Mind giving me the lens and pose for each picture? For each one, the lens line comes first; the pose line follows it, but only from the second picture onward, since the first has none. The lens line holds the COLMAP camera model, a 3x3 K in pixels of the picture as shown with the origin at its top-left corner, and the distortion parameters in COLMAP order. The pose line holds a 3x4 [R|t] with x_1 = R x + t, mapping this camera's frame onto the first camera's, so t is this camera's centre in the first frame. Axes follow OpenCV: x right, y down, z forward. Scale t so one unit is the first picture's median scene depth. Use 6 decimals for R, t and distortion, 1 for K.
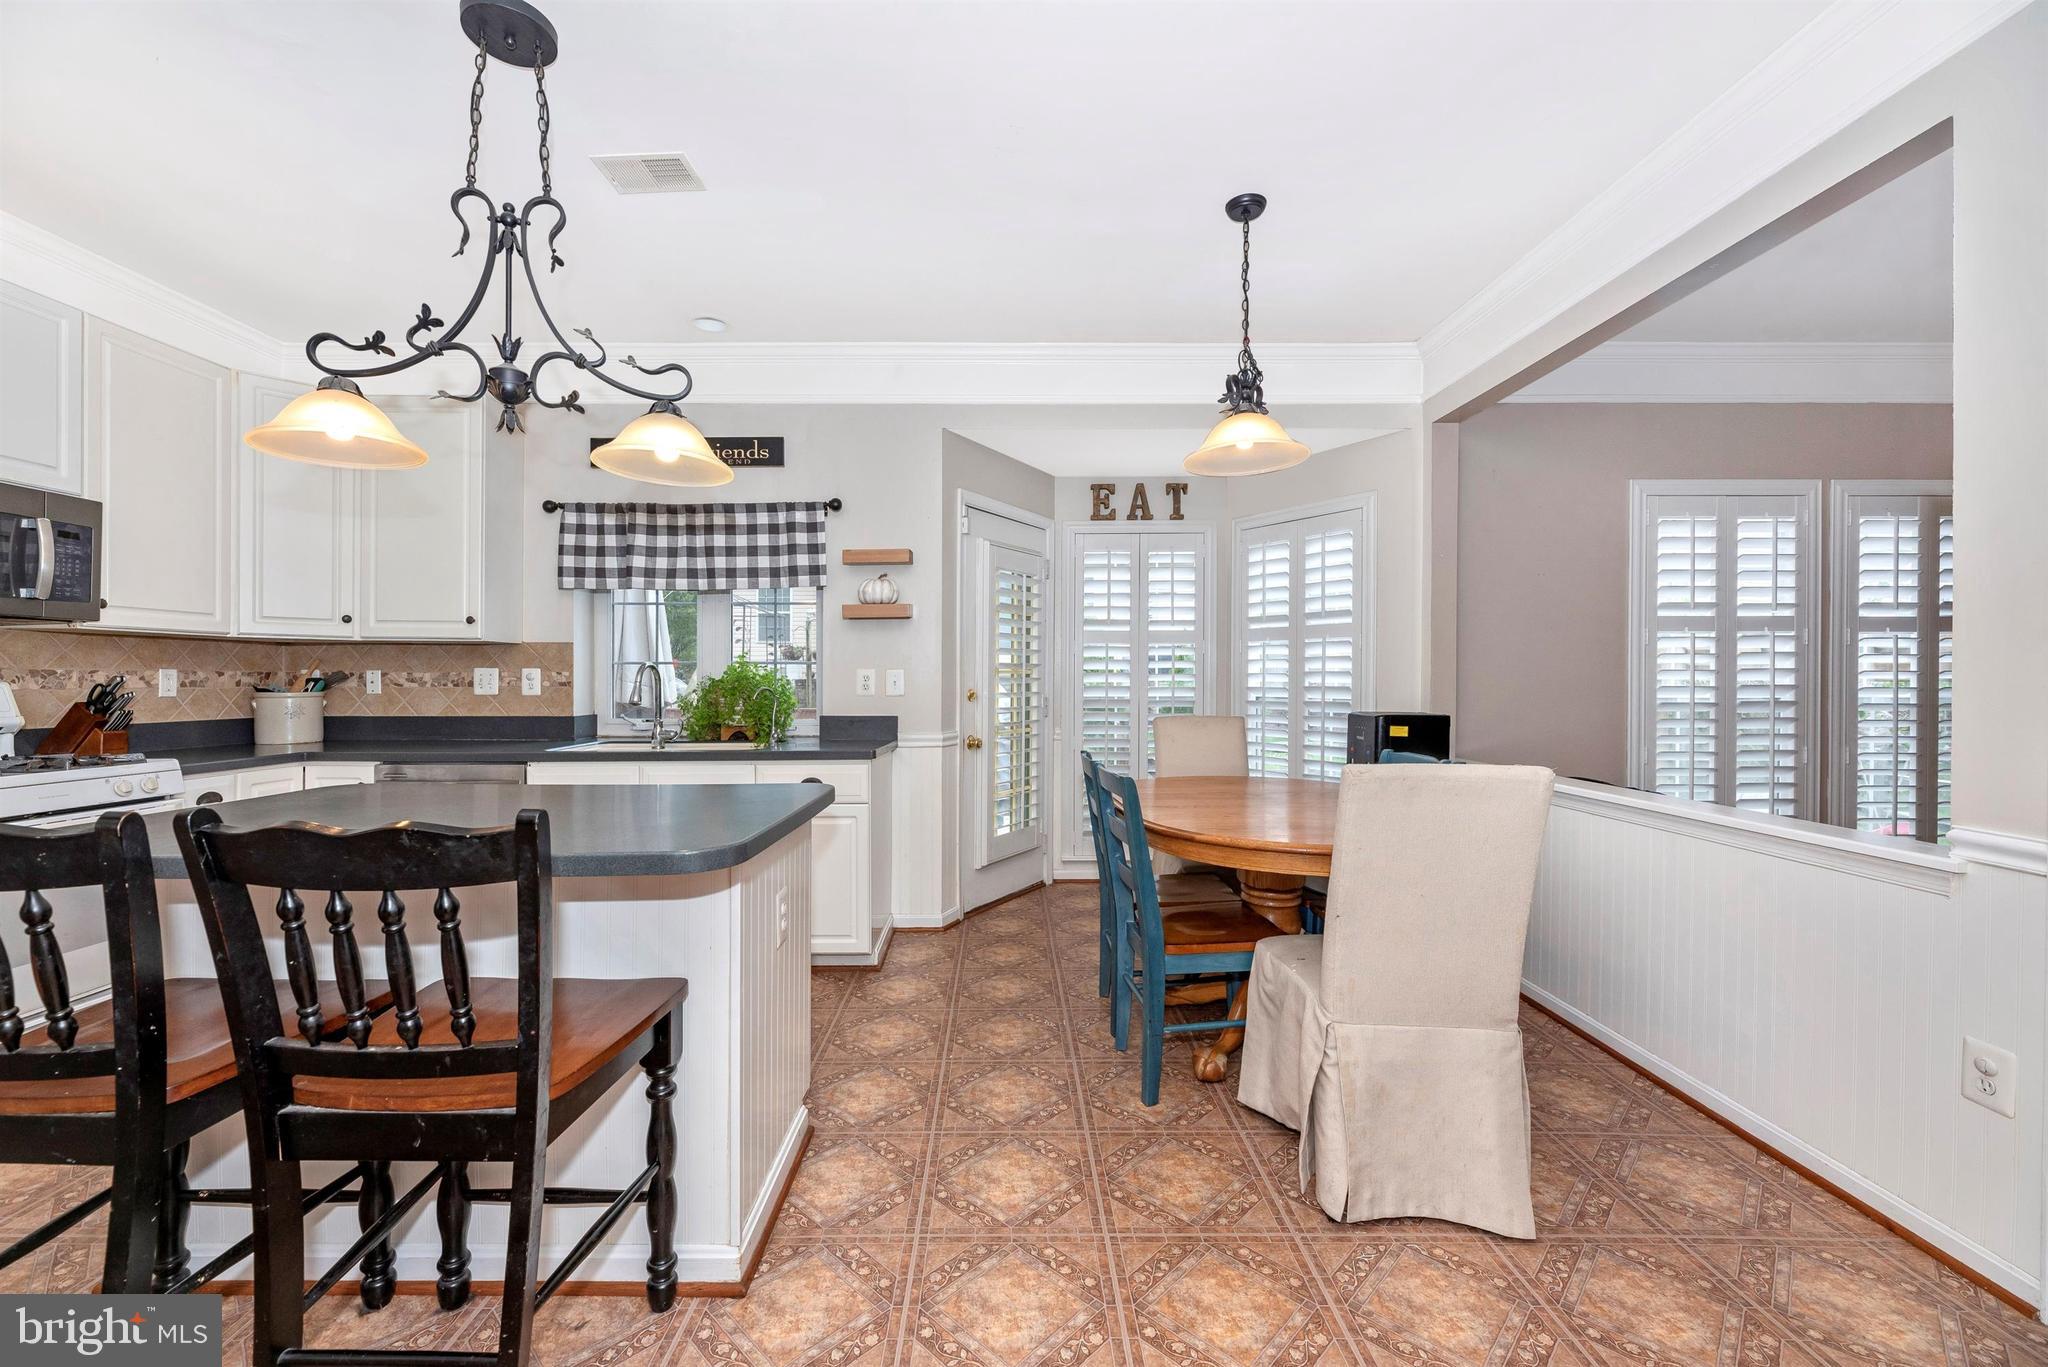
lens RADIAL K [[839.7, 0, 1024.0], [0, 839.7, 683.5], [0, 0, 1]] dist [-0.000417, 0.000155]
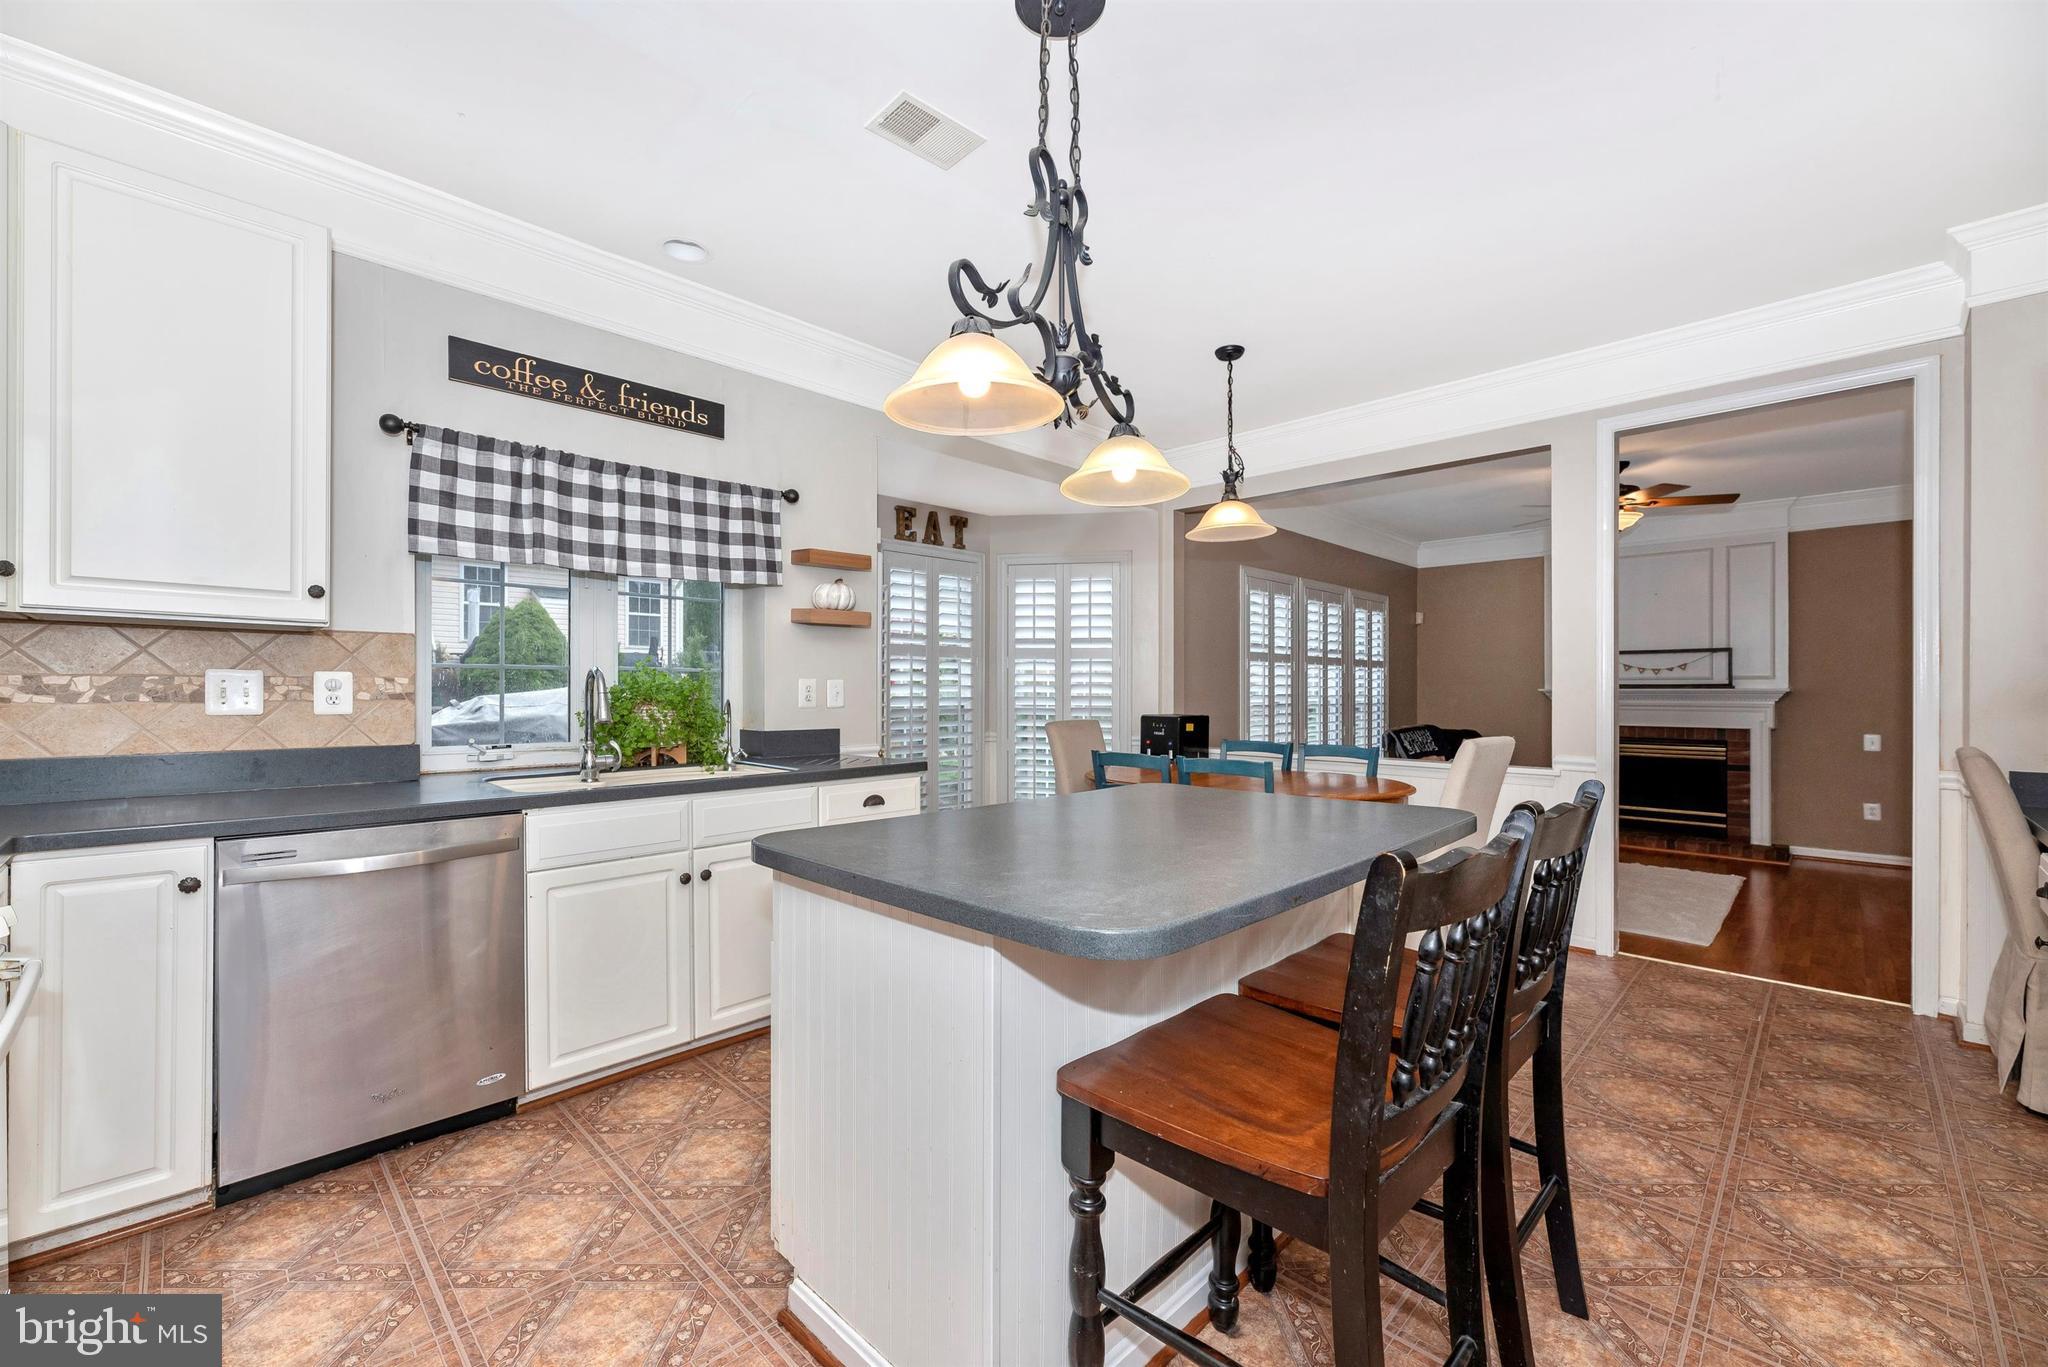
lens RADIAL K [[806.9, 0, 1016.7], [0, 806.9, 695.7], [0, 0, 1]] dist [-0.014117, -0.000011]
pose [[0.704991, -0.003340, 0.709208, -0.656969], [-0.001889, 0.999977, 0.006587, -0.004710], [-0.709214, -0.005983, 0.704968, 0.213635]]
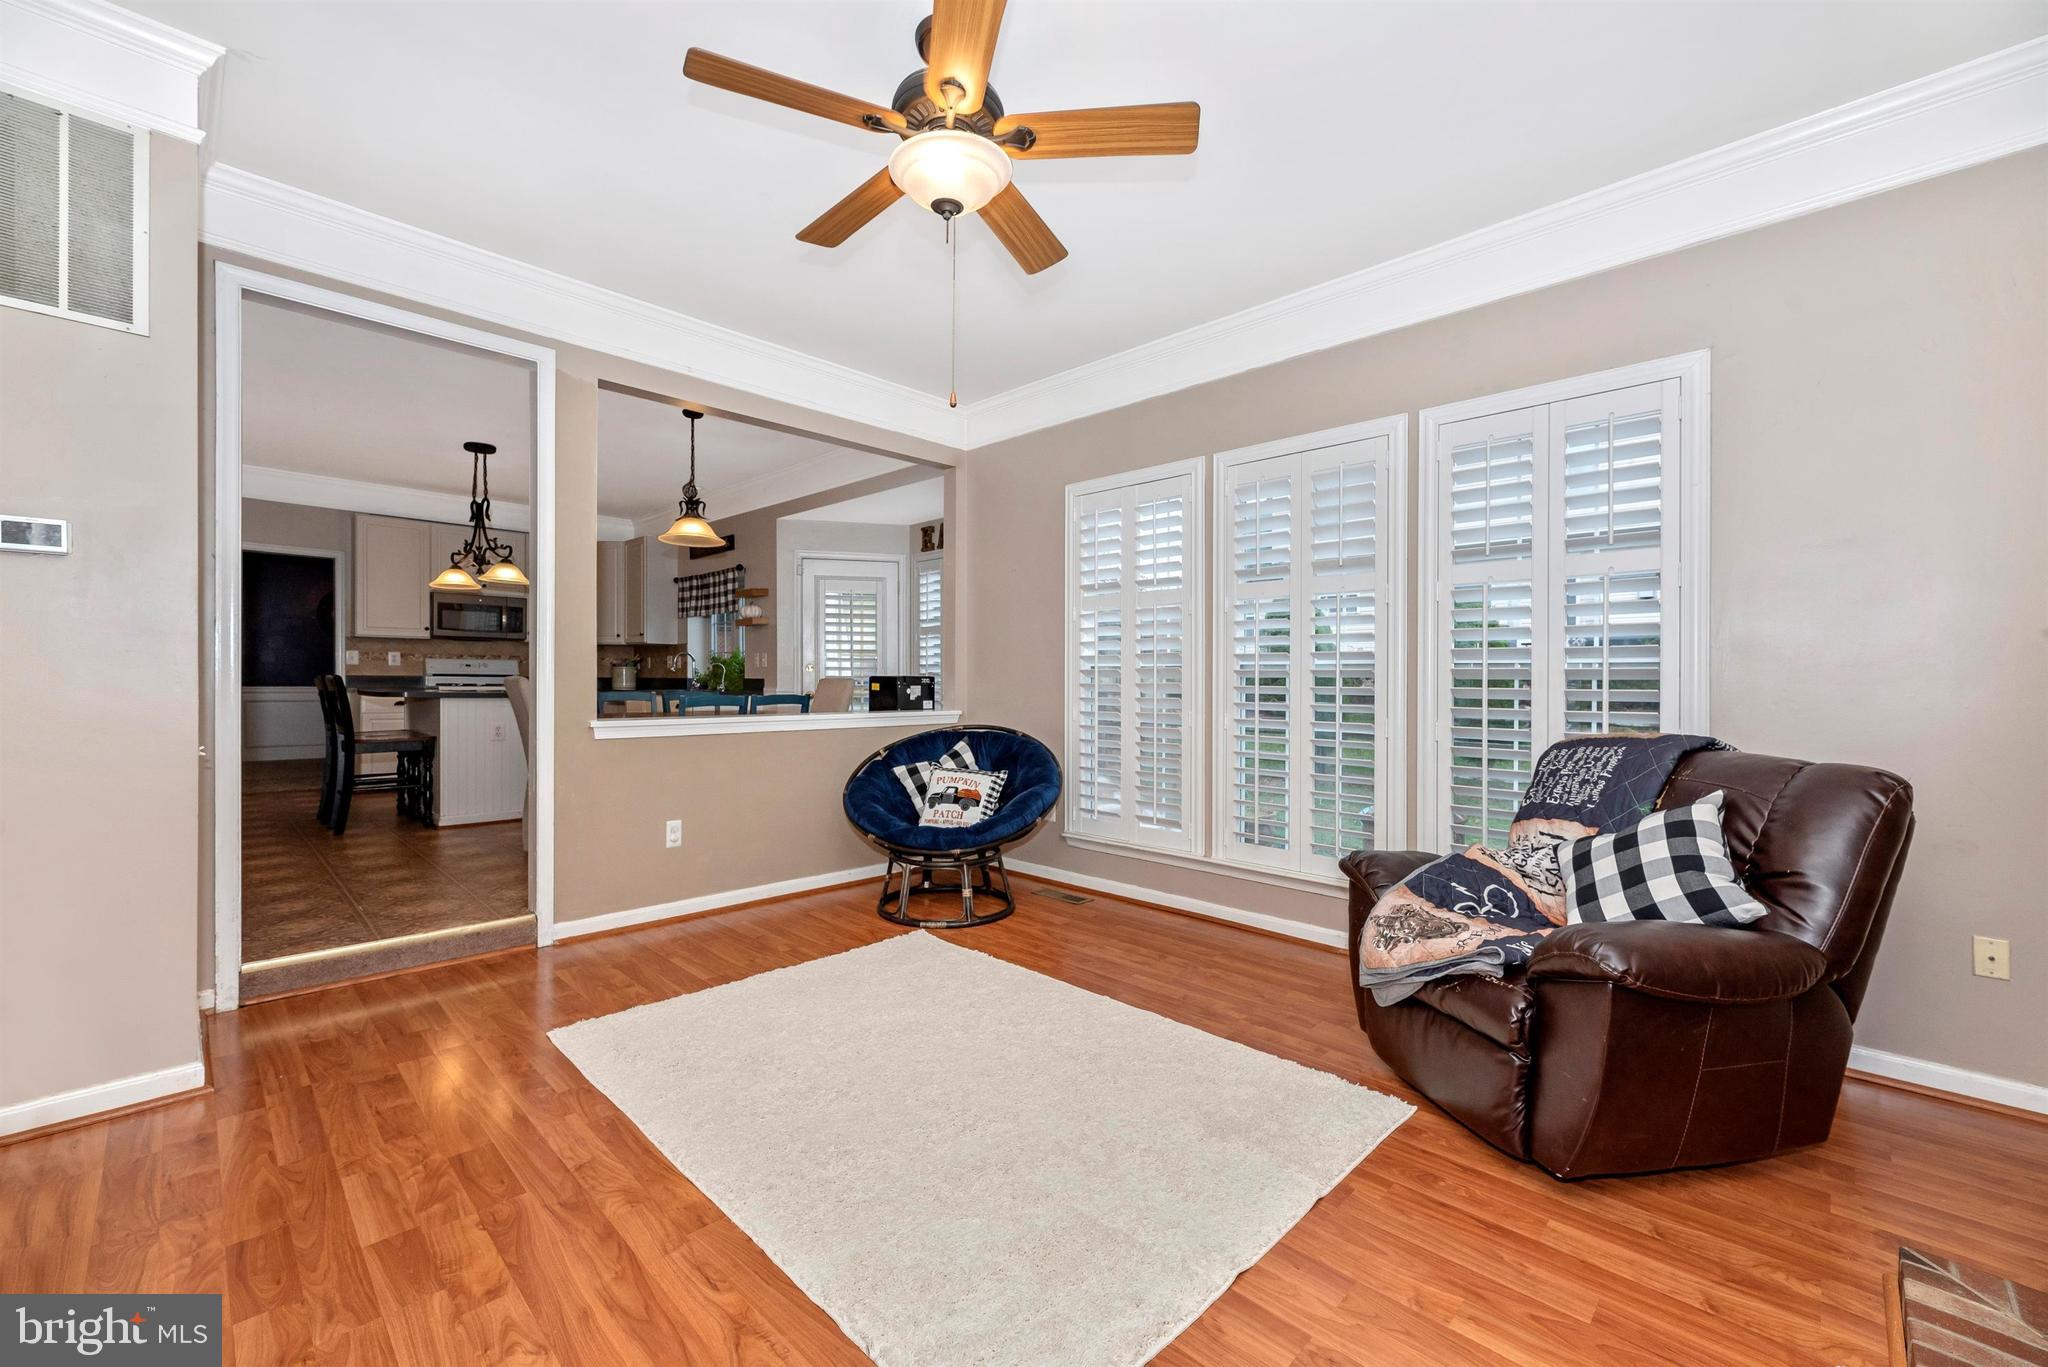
lens RADIAL K [[839.7, 0, 1024.0], [0, 839.7, 683.5], [0, 0, 1]] dist [-0.000417, 0.000155]
pose [[0.715248, 0.005636, -0.698848, 1.516301], [-0.007871, 0.999969, 0.000008, 0.043858], [0.698826, 0.005495, 0.715270, 0.088598]]
